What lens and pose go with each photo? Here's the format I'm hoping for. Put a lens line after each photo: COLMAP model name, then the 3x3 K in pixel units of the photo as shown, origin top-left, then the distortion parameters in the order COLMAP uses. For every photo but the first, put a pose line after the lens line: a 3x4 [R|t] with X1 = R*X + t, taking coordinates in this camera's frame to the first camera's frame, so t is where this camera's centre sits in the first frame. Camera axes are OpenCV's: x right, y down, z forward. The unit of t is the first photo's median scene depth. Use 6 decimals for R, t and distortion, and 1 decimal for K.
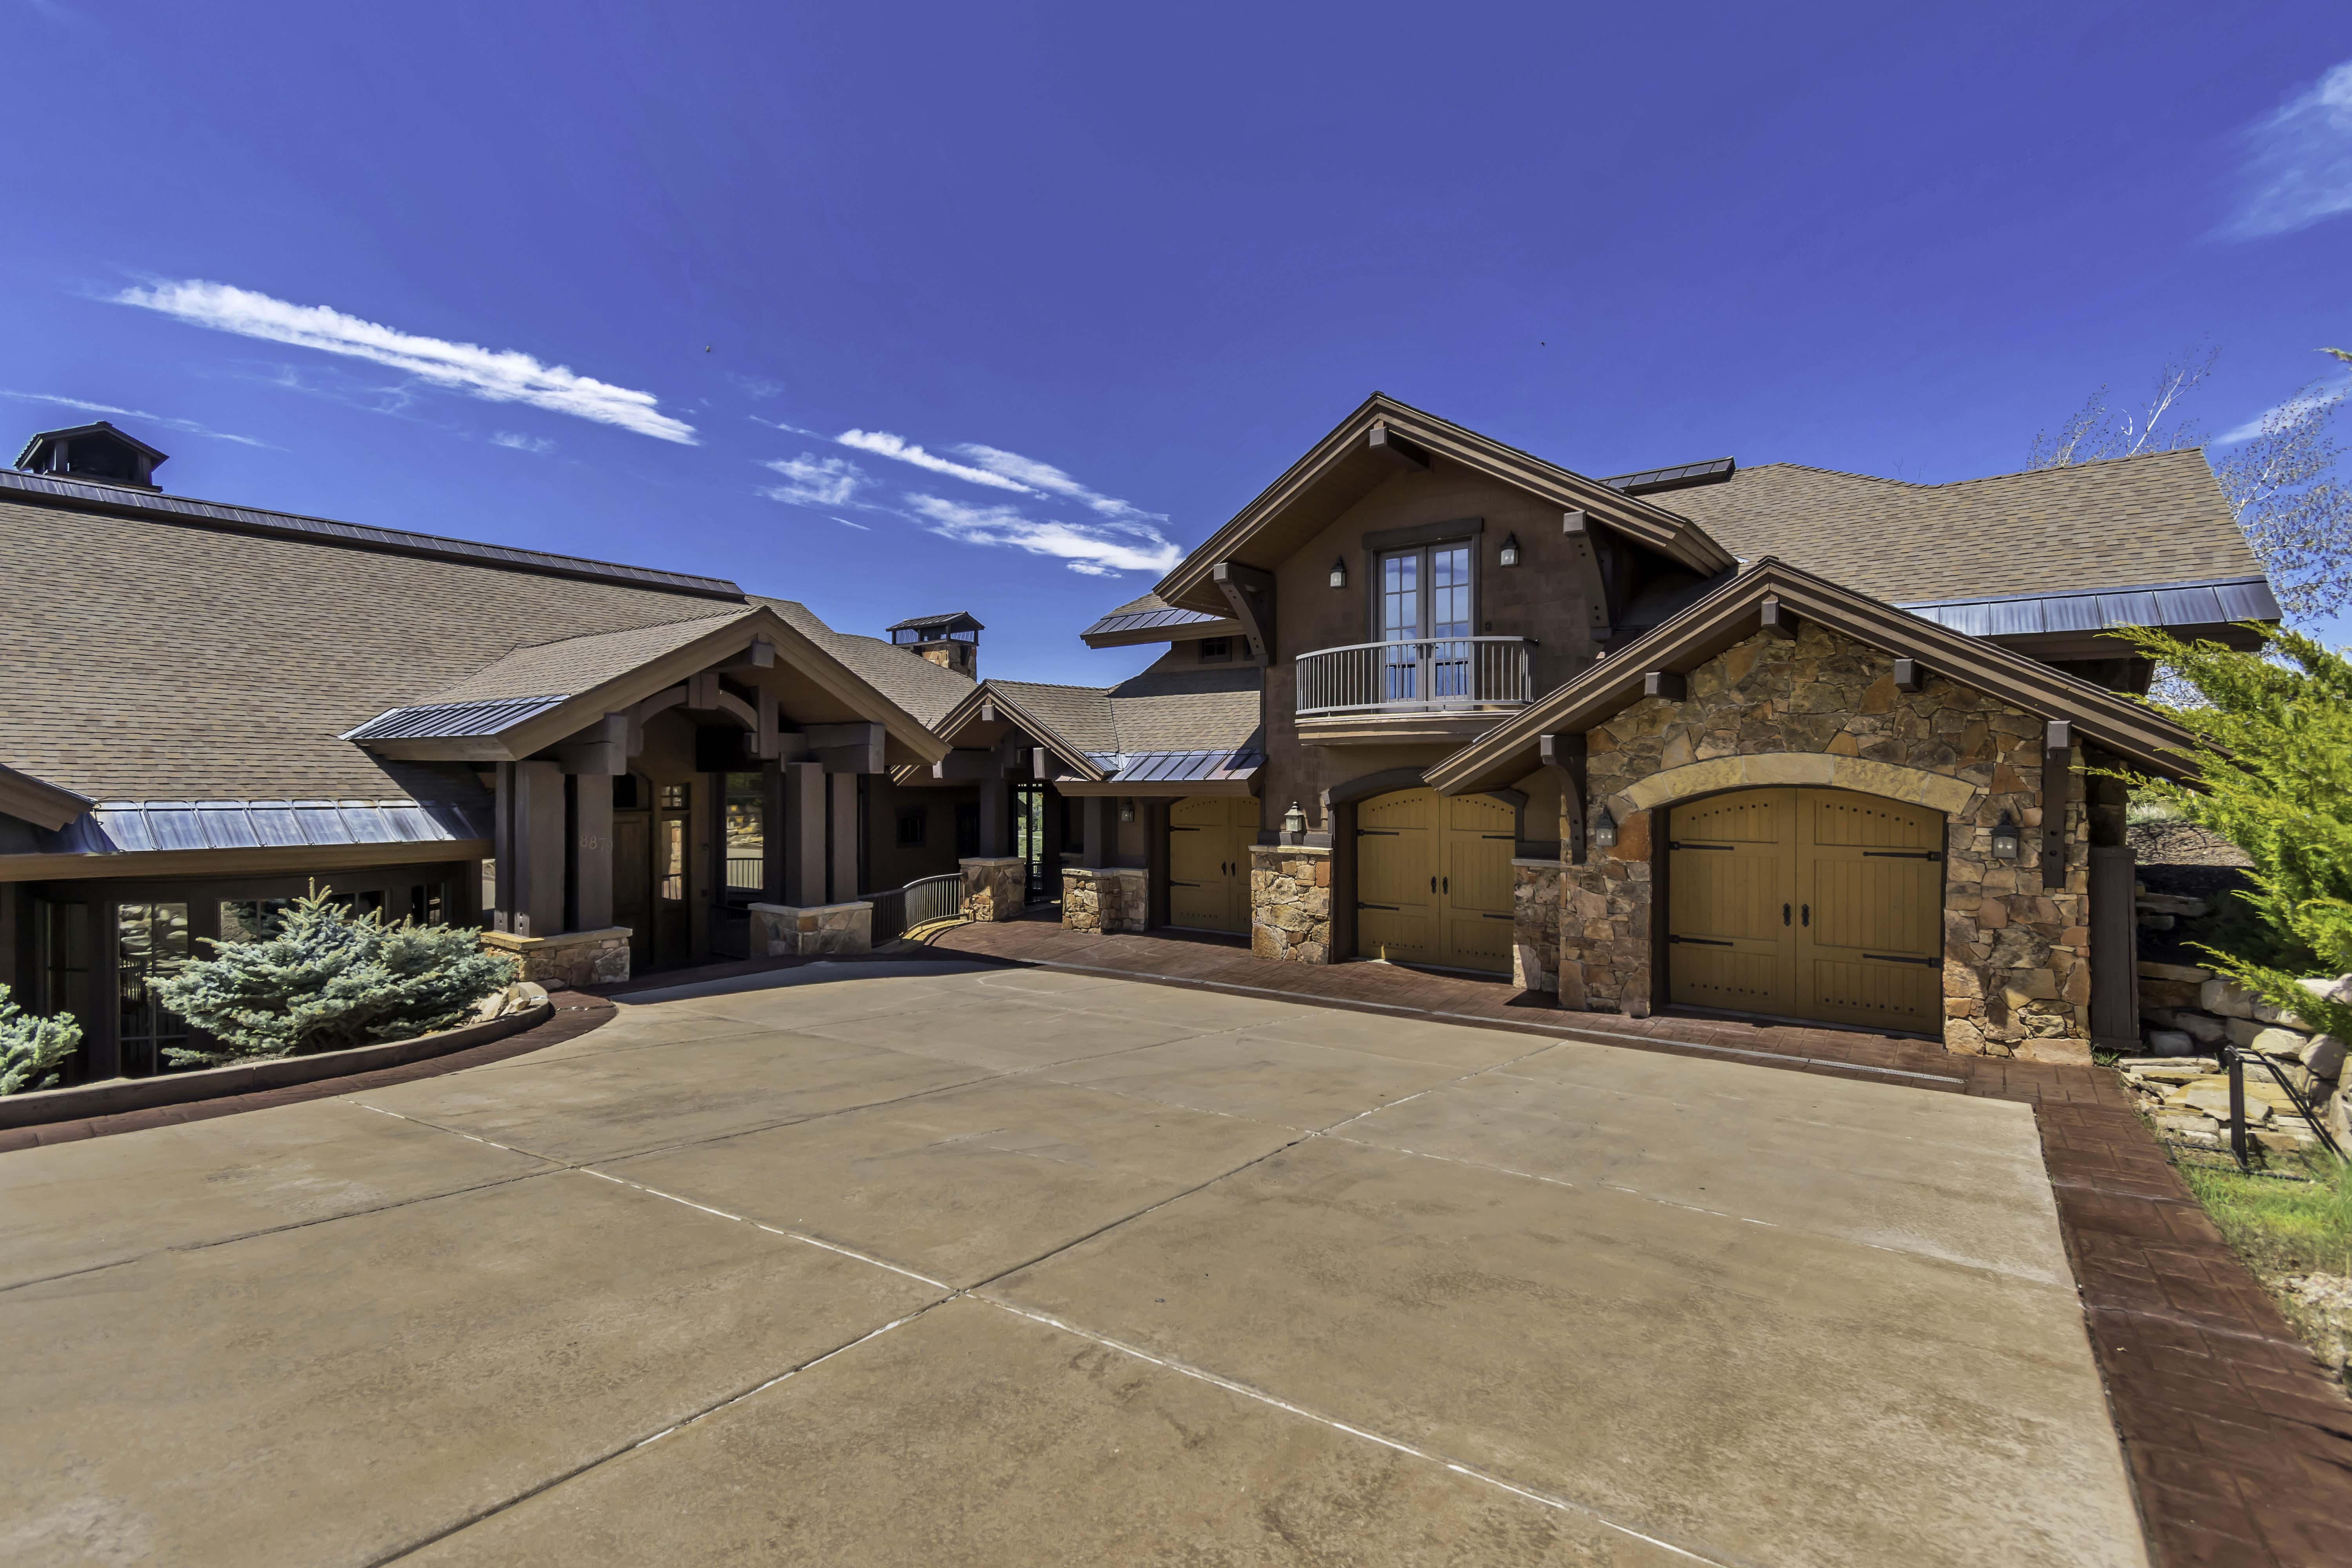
lens RADIAL K [[1040.5, 0, 1170.1], [0, 1040.5, 783.1], [0, 0, 1]] dist [0.001214, -0.000659]
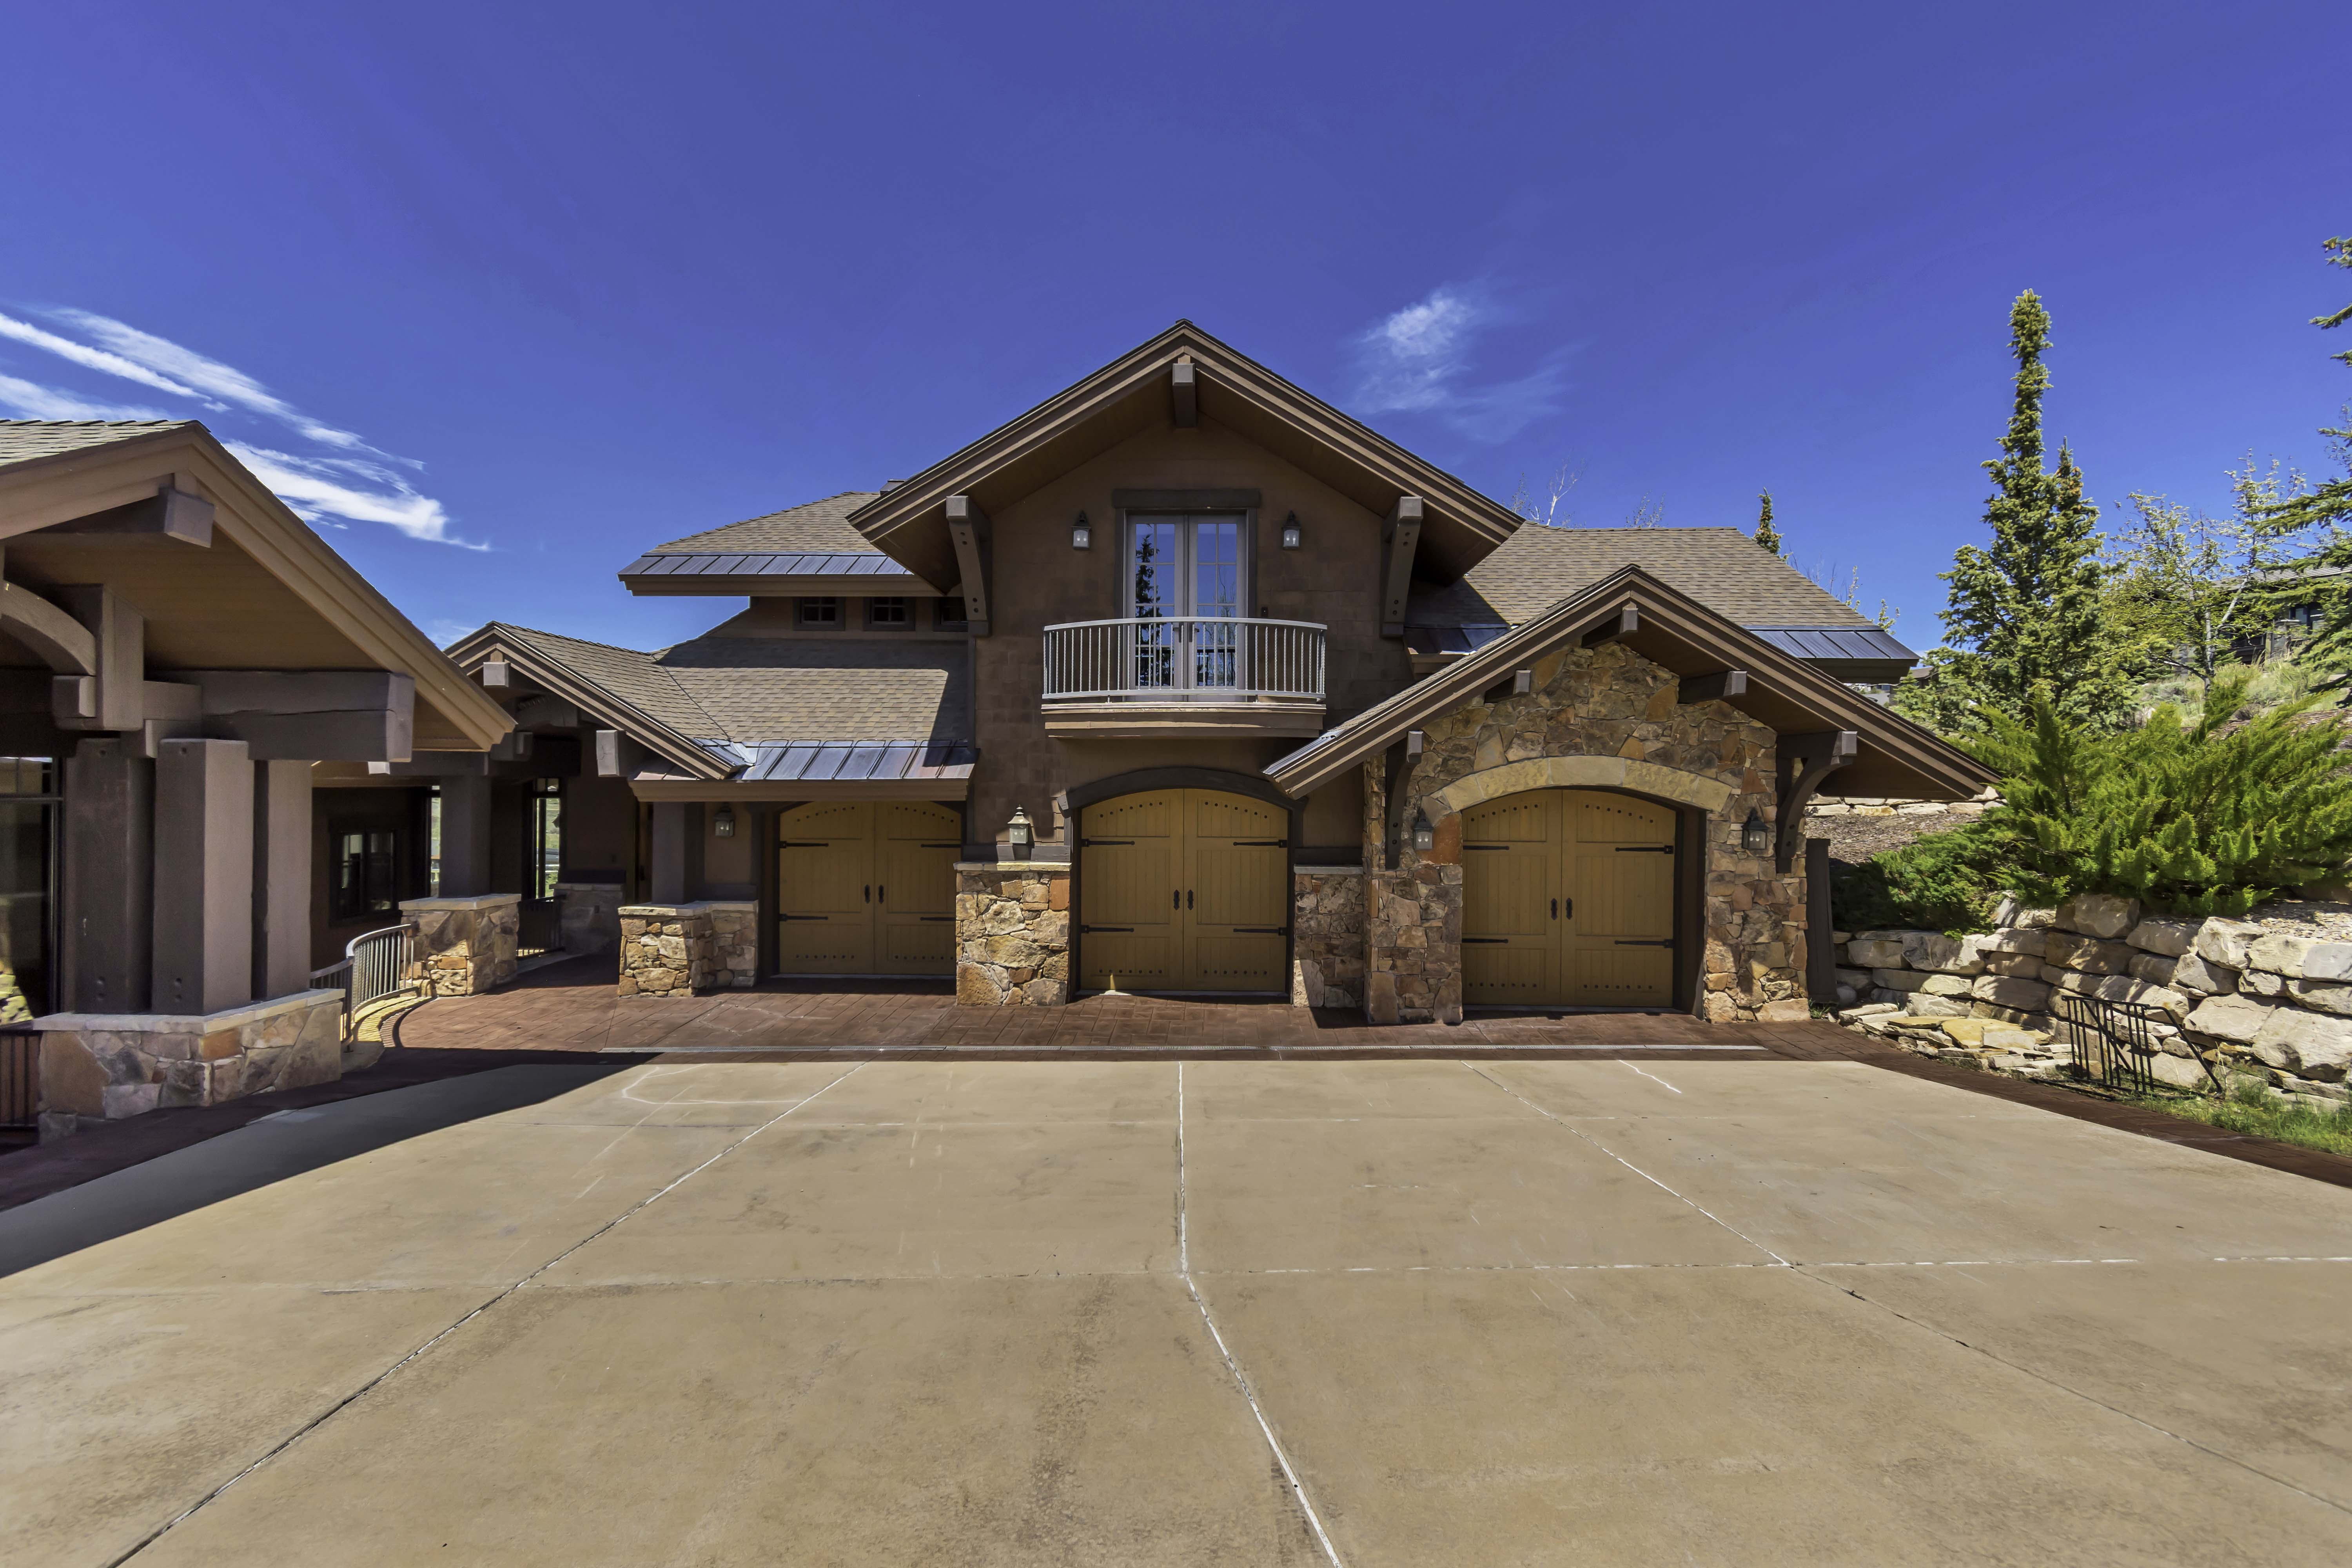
lens RADIAL K [[1040.5, 0, 1177.1], [0, 1040.5, 780.8], [0, 0, 1]] dist [0.001214, -0.000659]
pose [[0.811524, 0.007661, 0.584269, -0.296370], [-0.002312, 0.999948, -0.009899, 0.006369], [-0.584314, 0.006682, 0.811500, 0.319520]]
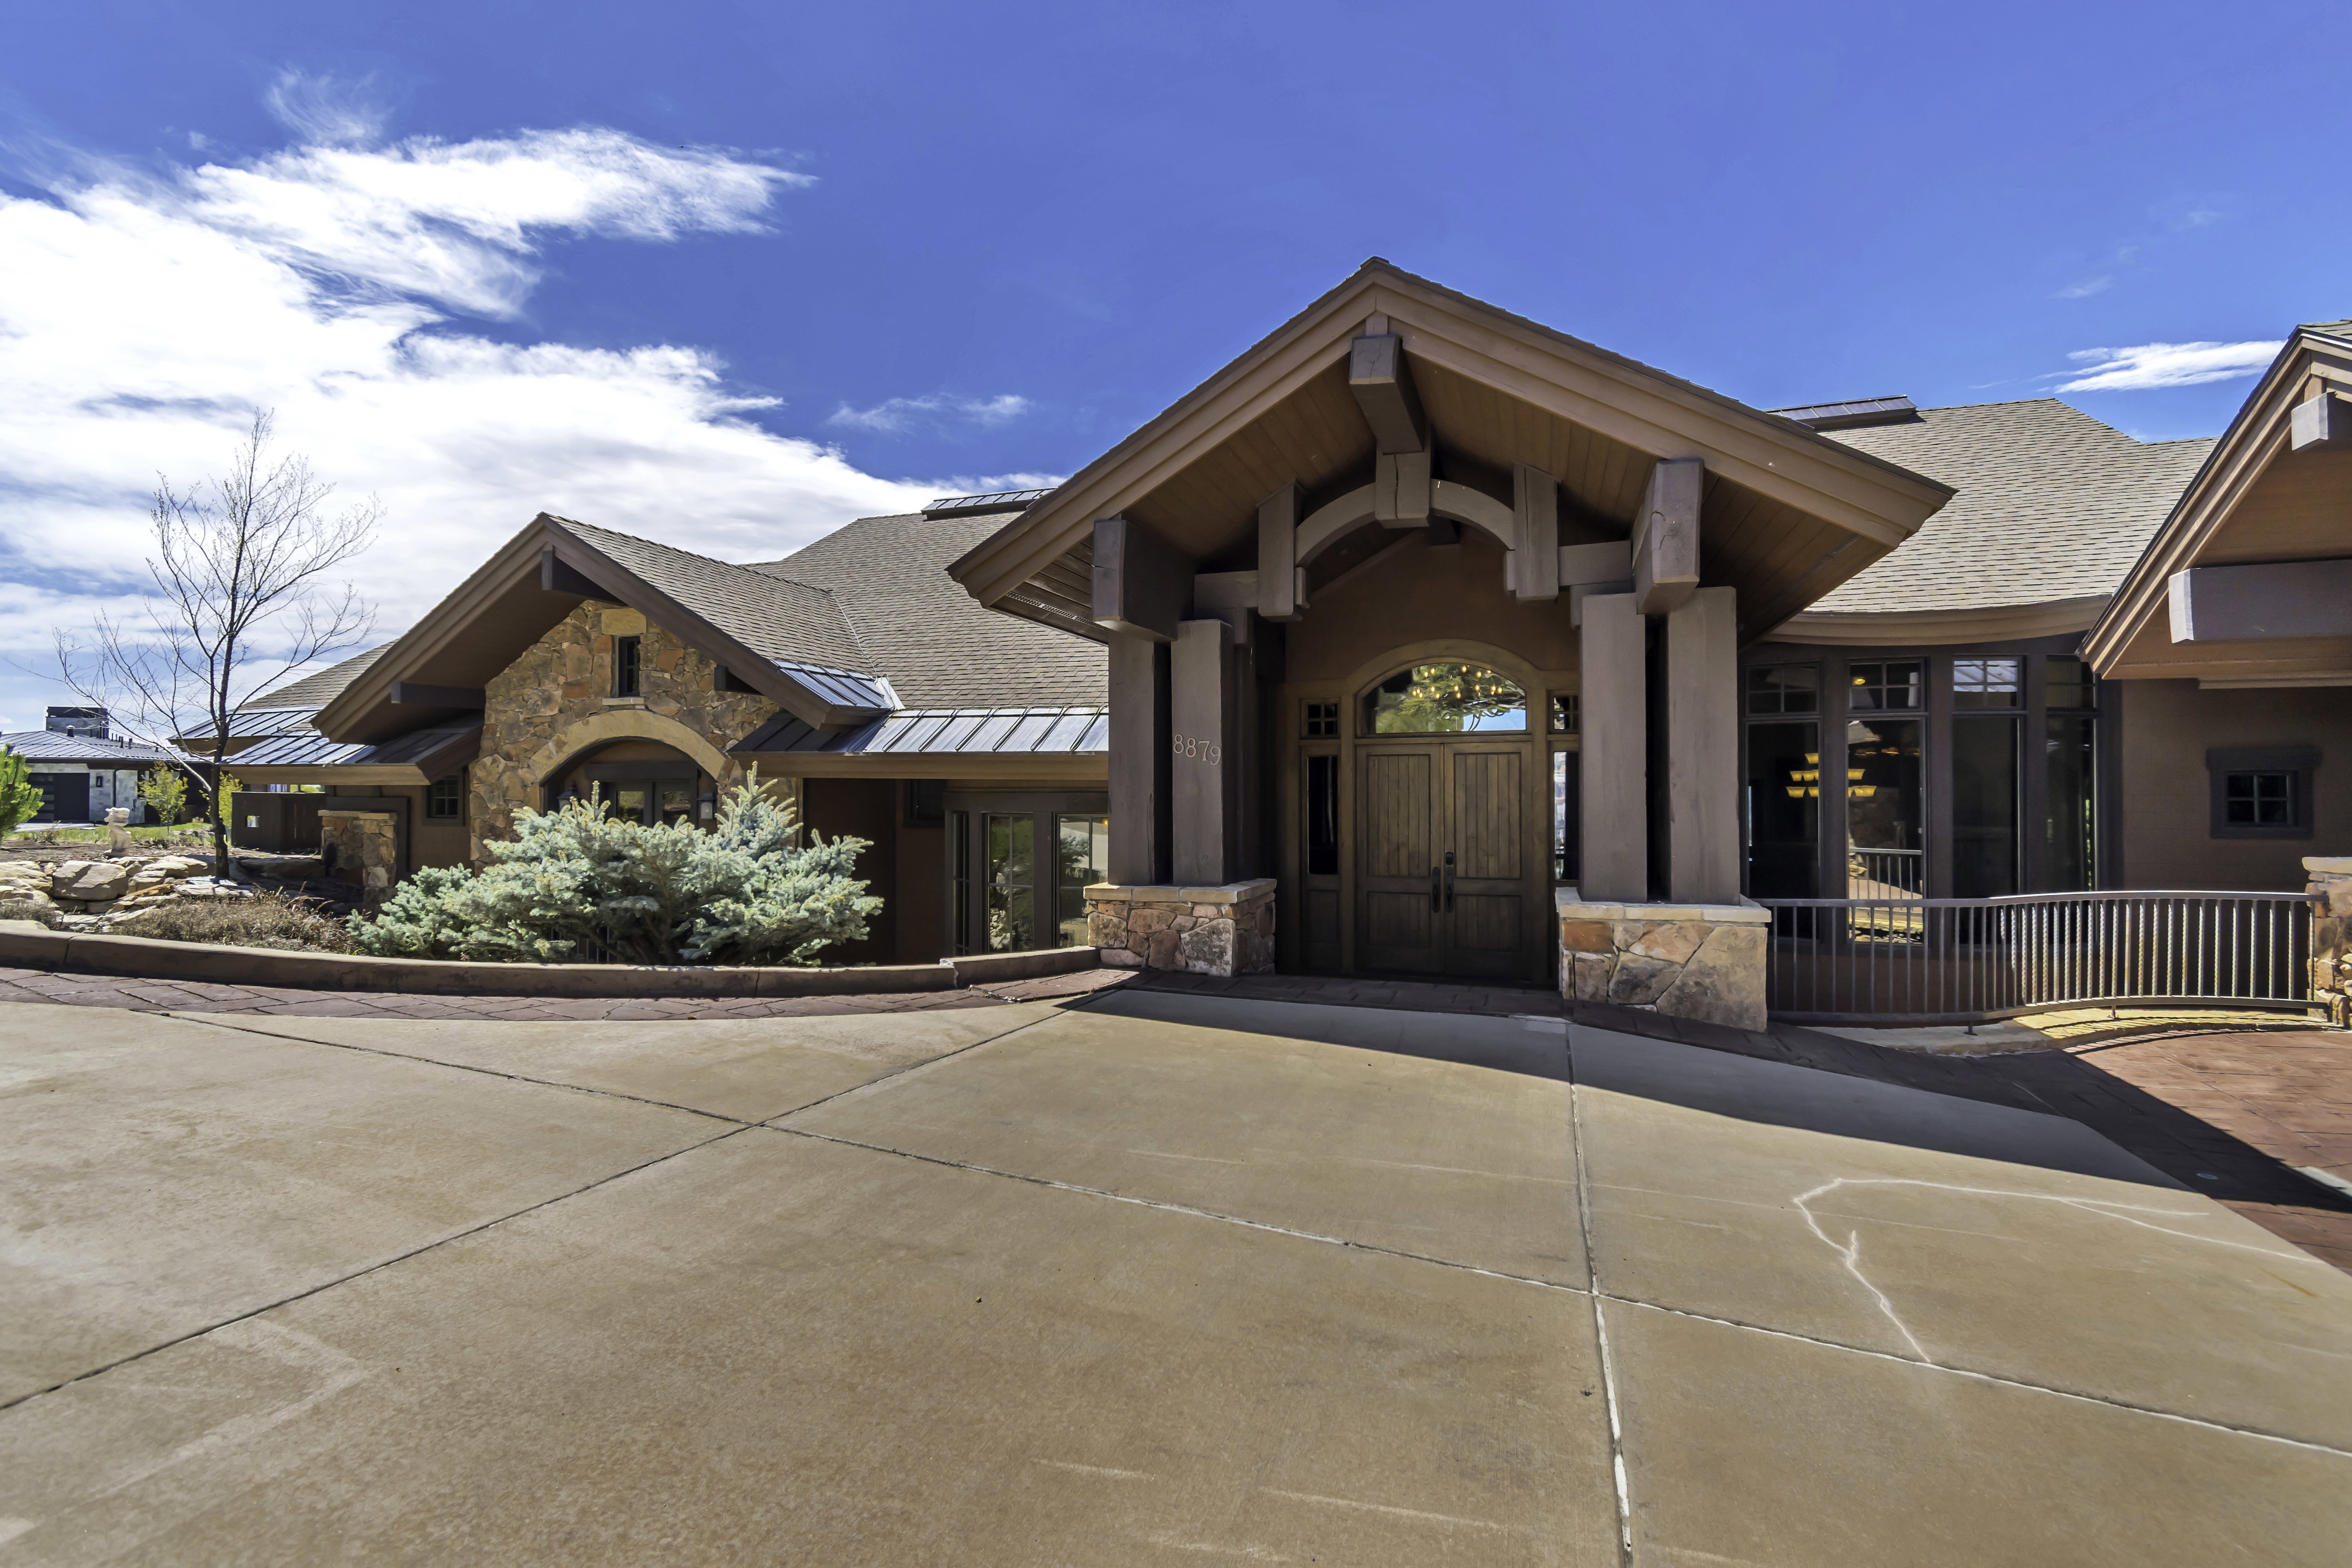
lens RADIAL K [[1040.5, 0, 1179.4], [0, 1040.5, 790.5], [0, 0, 1]] dist [0.001214, -0.000659]
pose [[0.319905, 0.000009, -0.947449, 0.044308], [-0.004812, 0.999987, -0.001615, 0.080397], [0.947437, 0.005076, 0.319901, 0.757110]]
